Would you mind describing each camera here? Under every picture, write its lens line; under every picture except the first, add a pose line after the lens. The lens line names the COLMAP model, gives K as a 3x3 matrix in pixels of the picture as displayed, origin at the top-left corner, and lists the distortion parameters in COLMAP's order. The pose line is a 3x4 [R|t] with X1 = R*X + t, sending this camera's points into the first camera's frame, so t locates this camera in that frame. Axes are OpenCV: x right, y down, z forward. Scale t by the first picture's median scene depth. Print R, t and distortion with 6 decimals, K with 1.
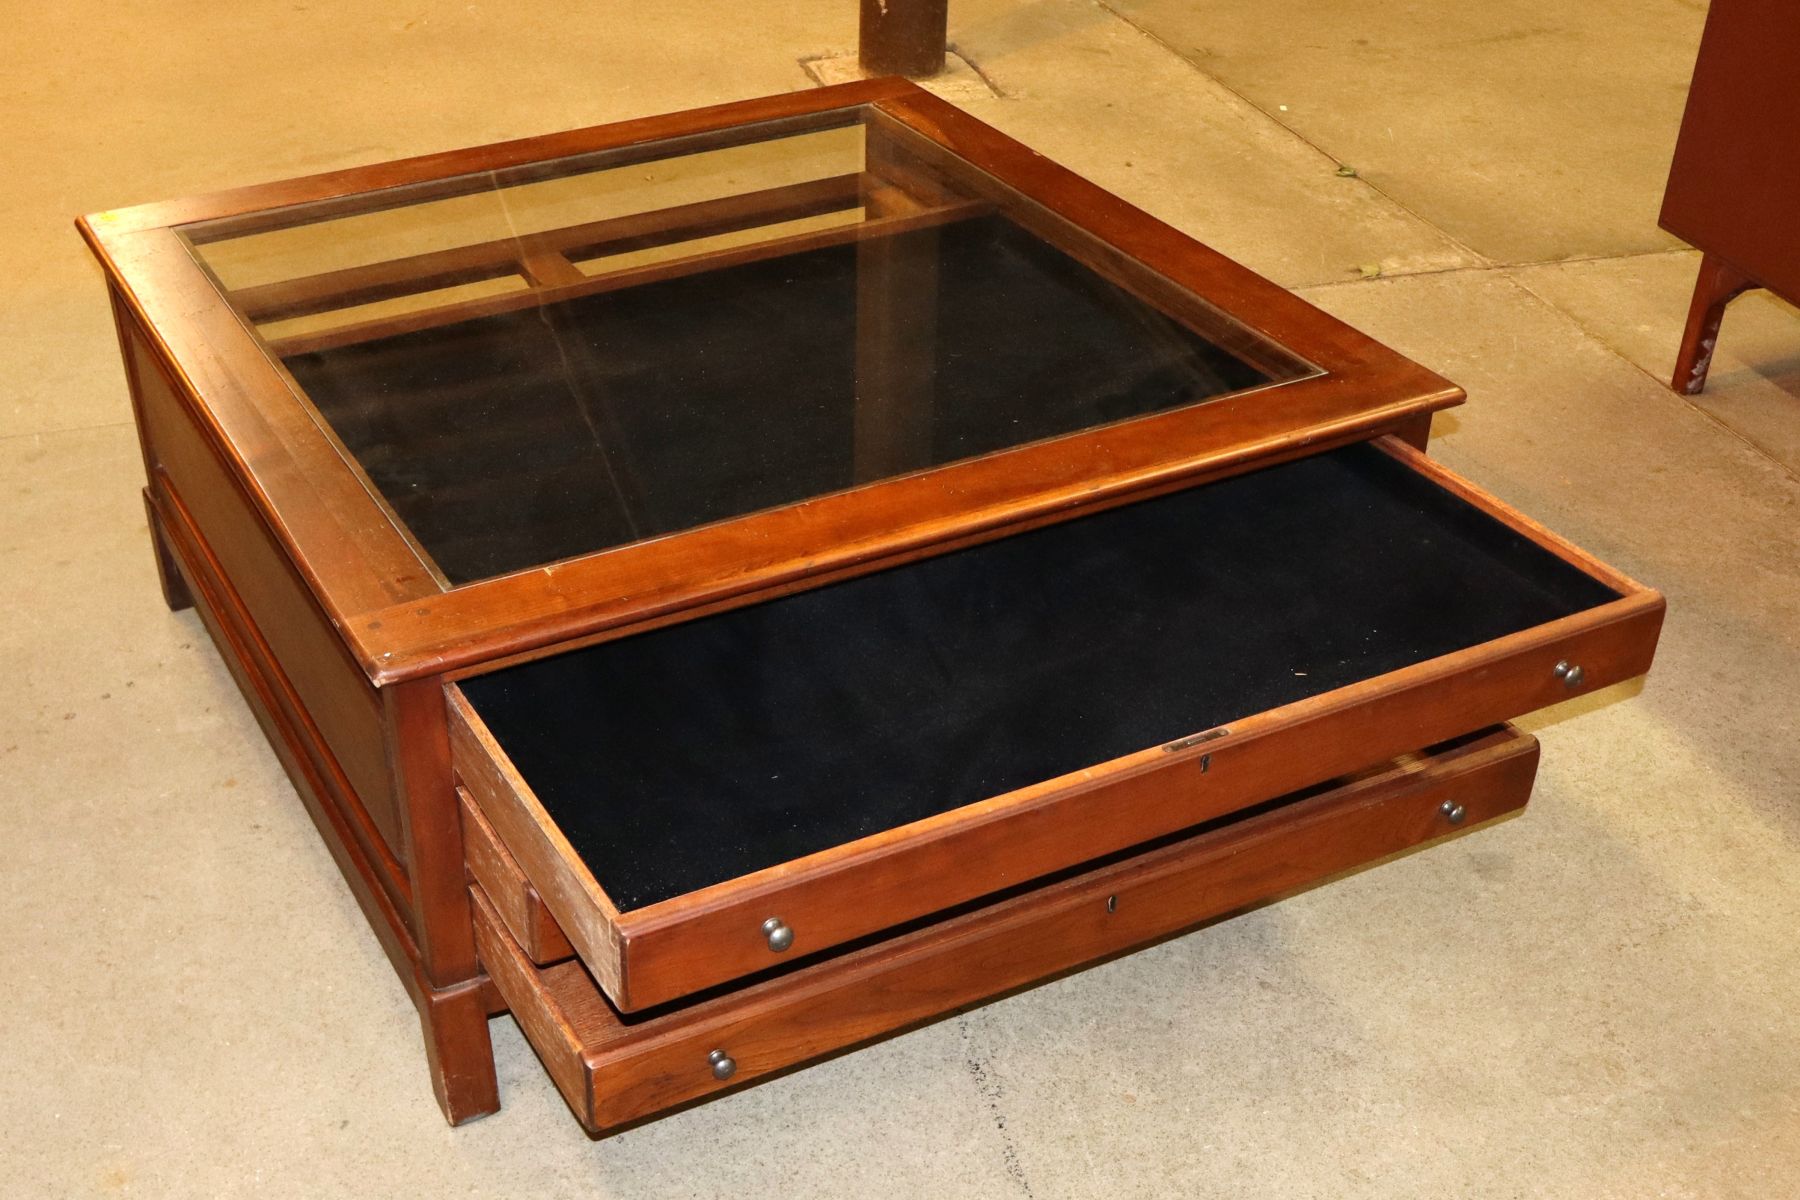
lens RADIAL K [[2058.7, 0, 900.0], [0, 2058.7, 600.0], [0, 0, 1]] dist [0.015305, -0.002887]
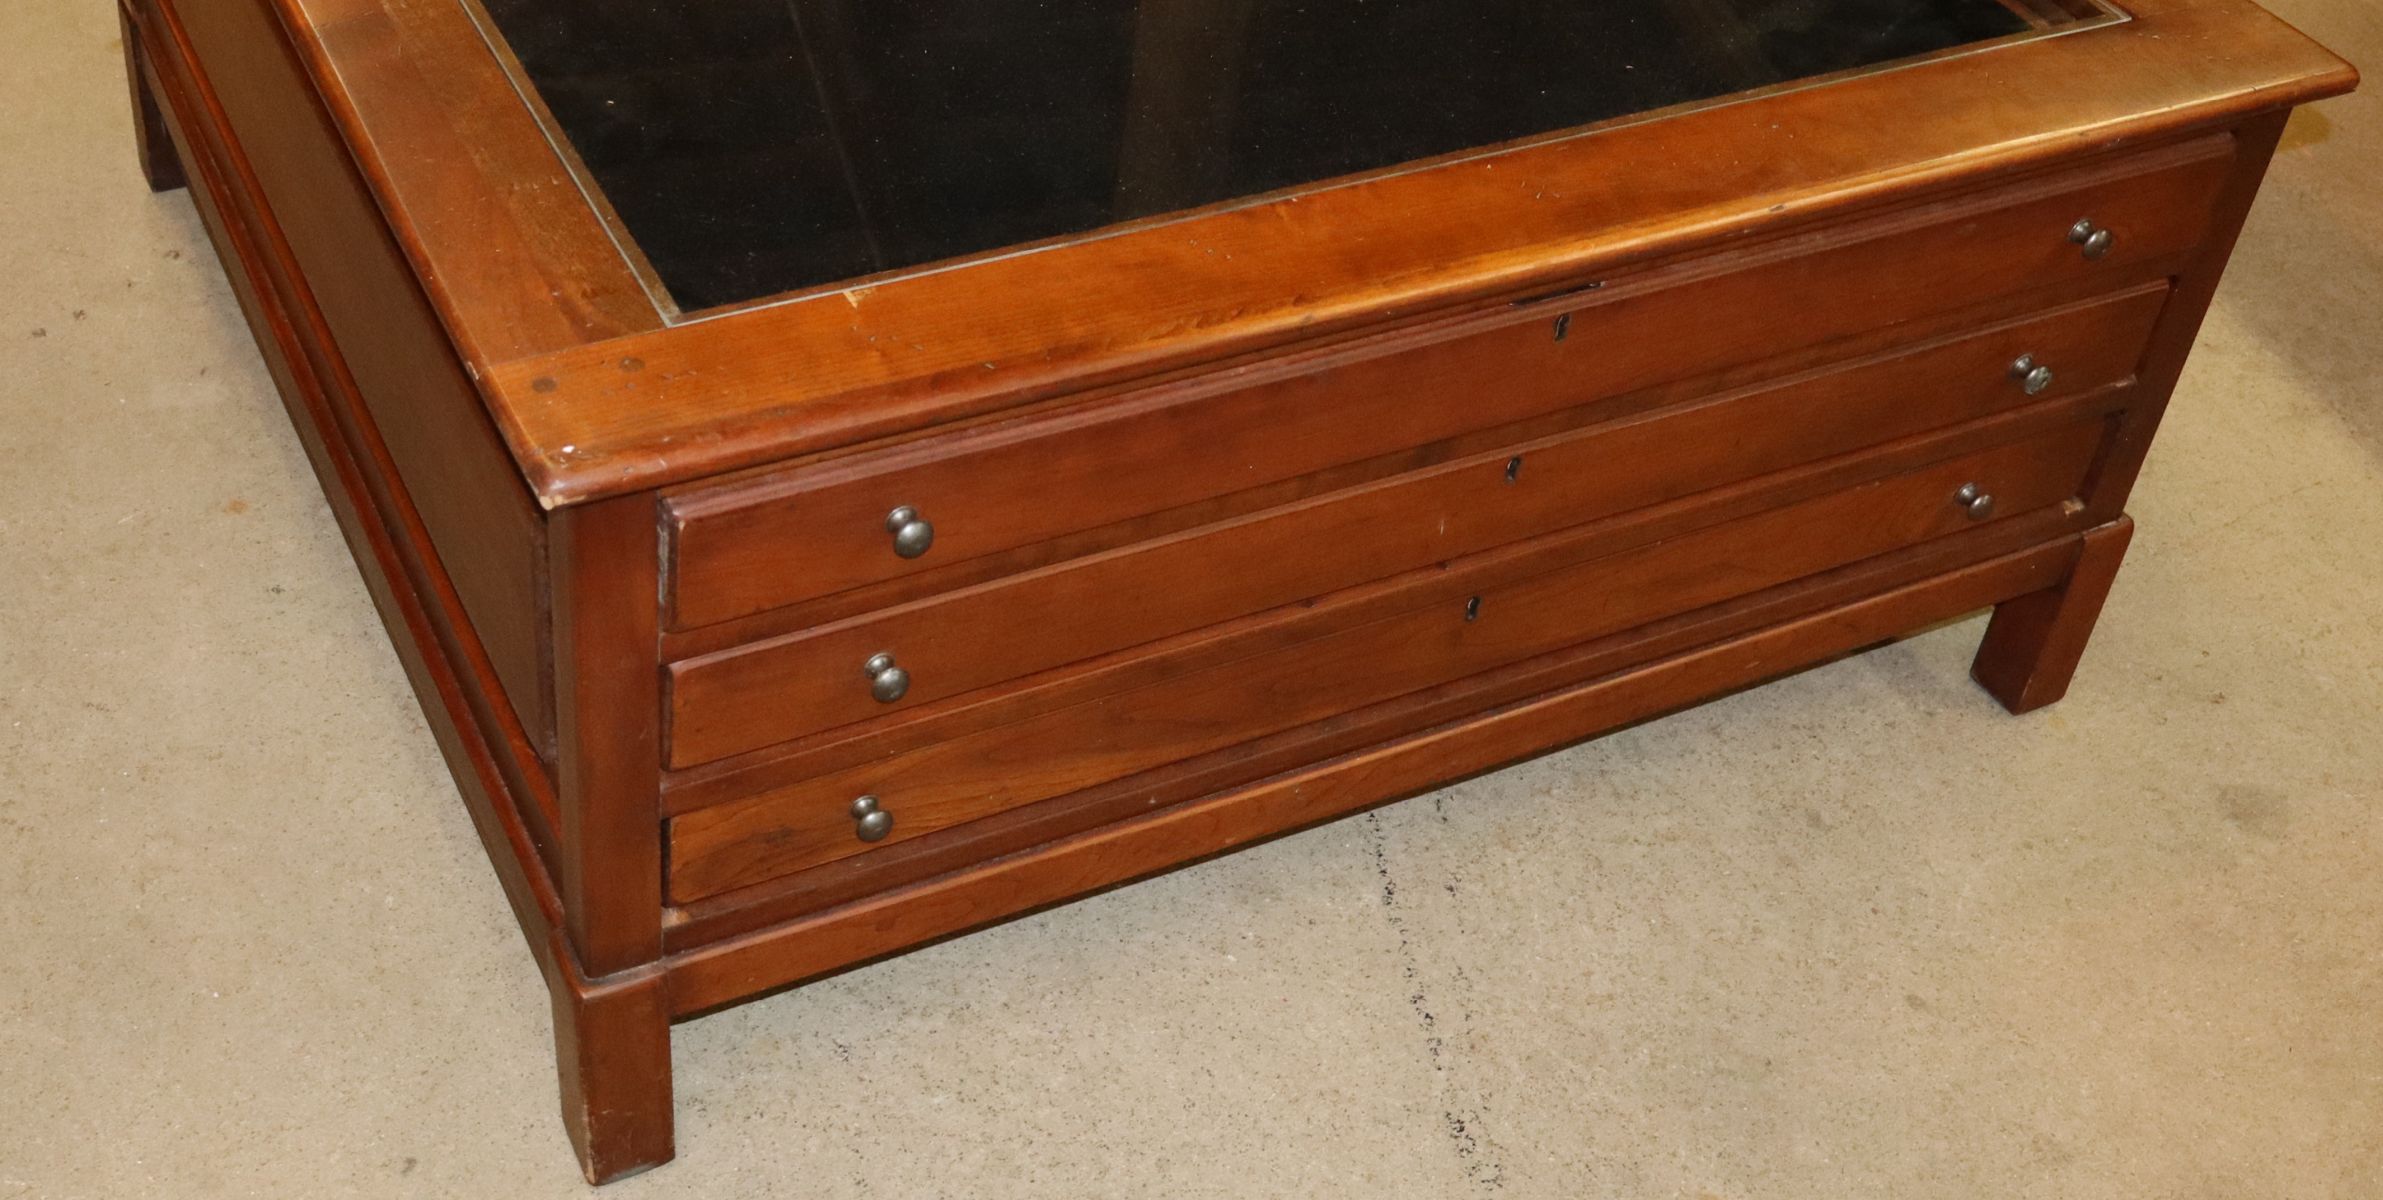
lens RADIAL K [[2731.7, 0, 1181.1], [0, 2731.7, 273.6], [0, 0, 1]] dist [0.004482, 0.007308]
pose [[0.995794, 0.084250, 0.036014, -0.095767], [-0.086425, 0.994211, 0.063834, -0.067367], [-0.030428, -0.066678, 0.997310, 0.221607]]
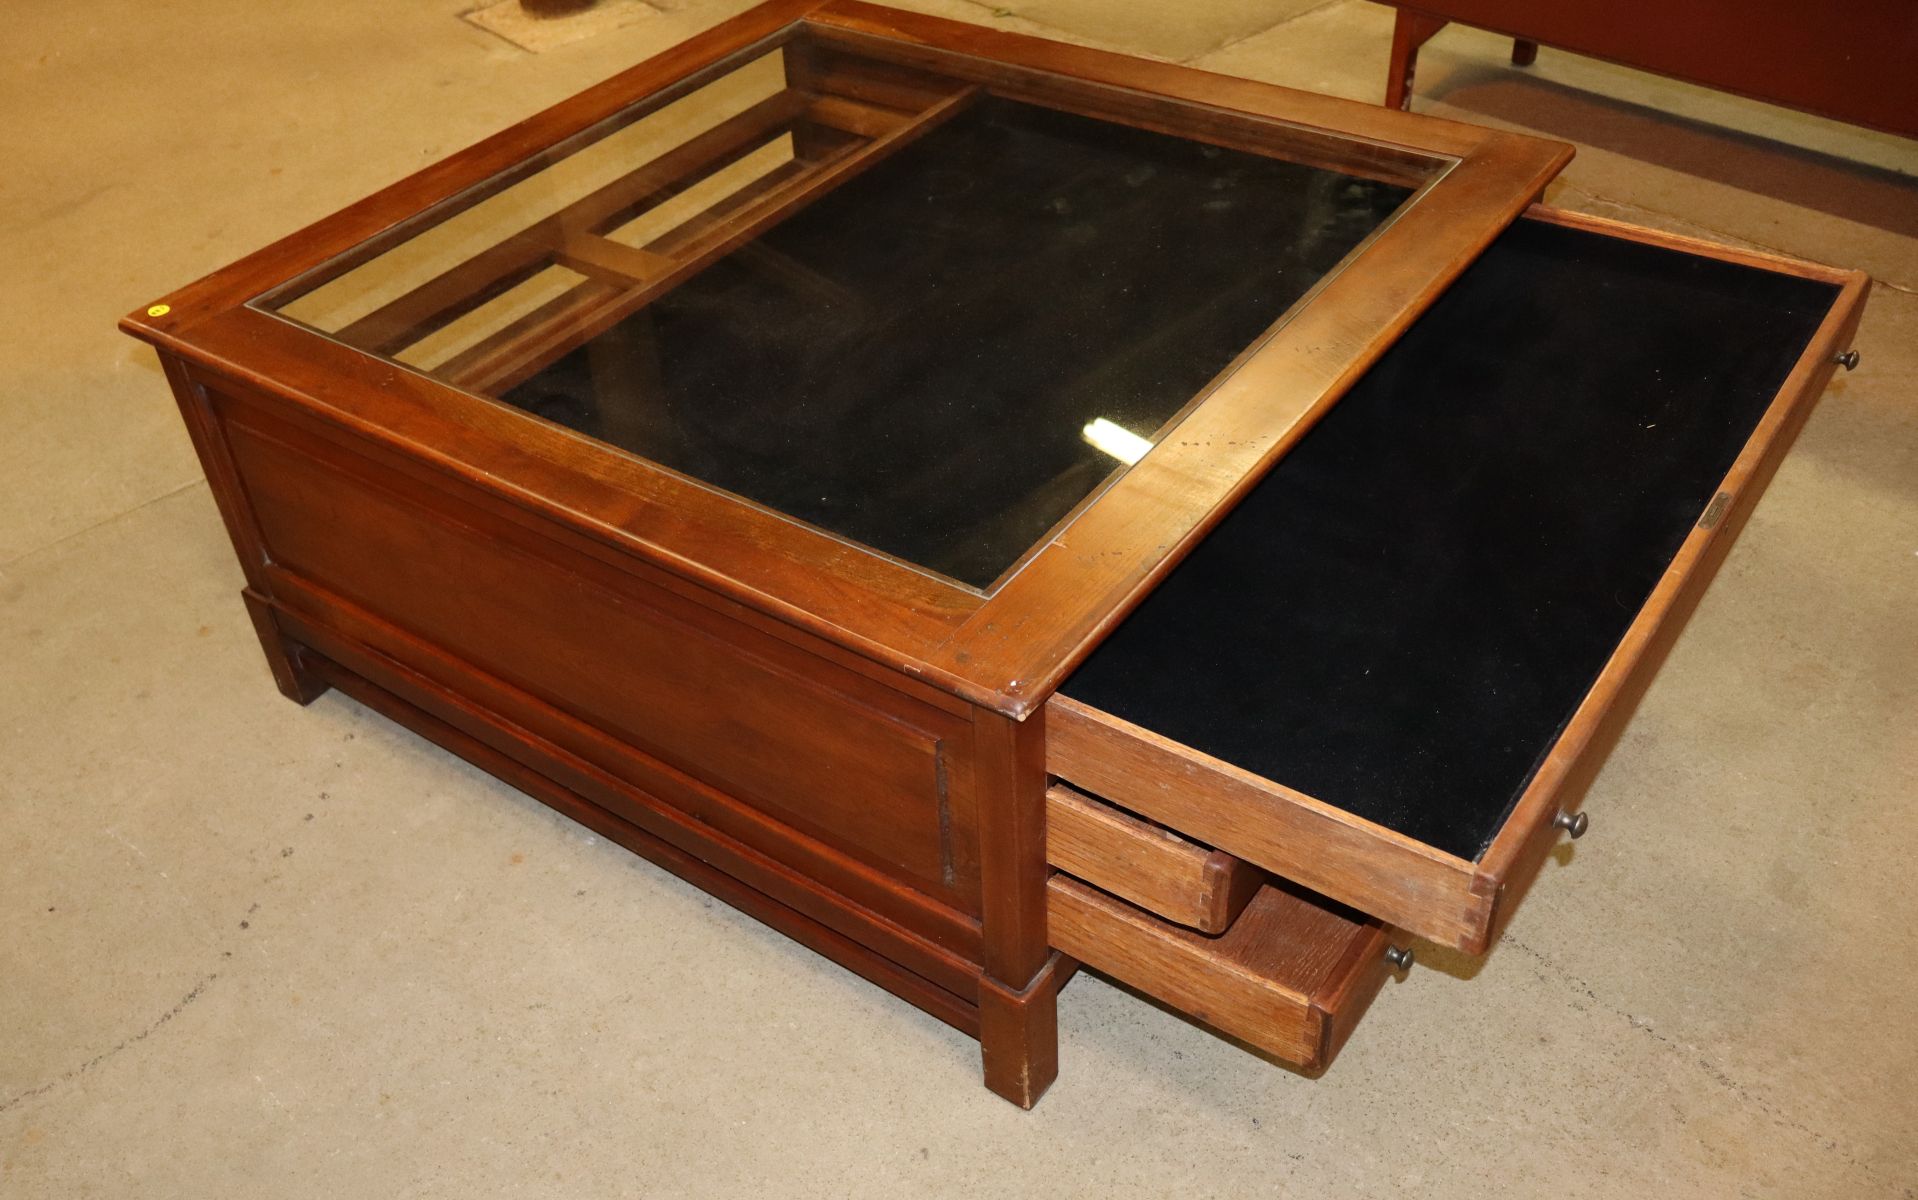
lens RADIAL K [[1640.3, 0, 961.1], [0, 1640.3, 540.6], [0, 0, 1]] dist [0.004961, 0.003170]
pose [[0.902430, -0.300871, 0.308377, -0.393313], [0.272901, 0.953049, 0.131237, -0.112131], [-0.333383, -0.034276, 0.942168, 0.271873]]
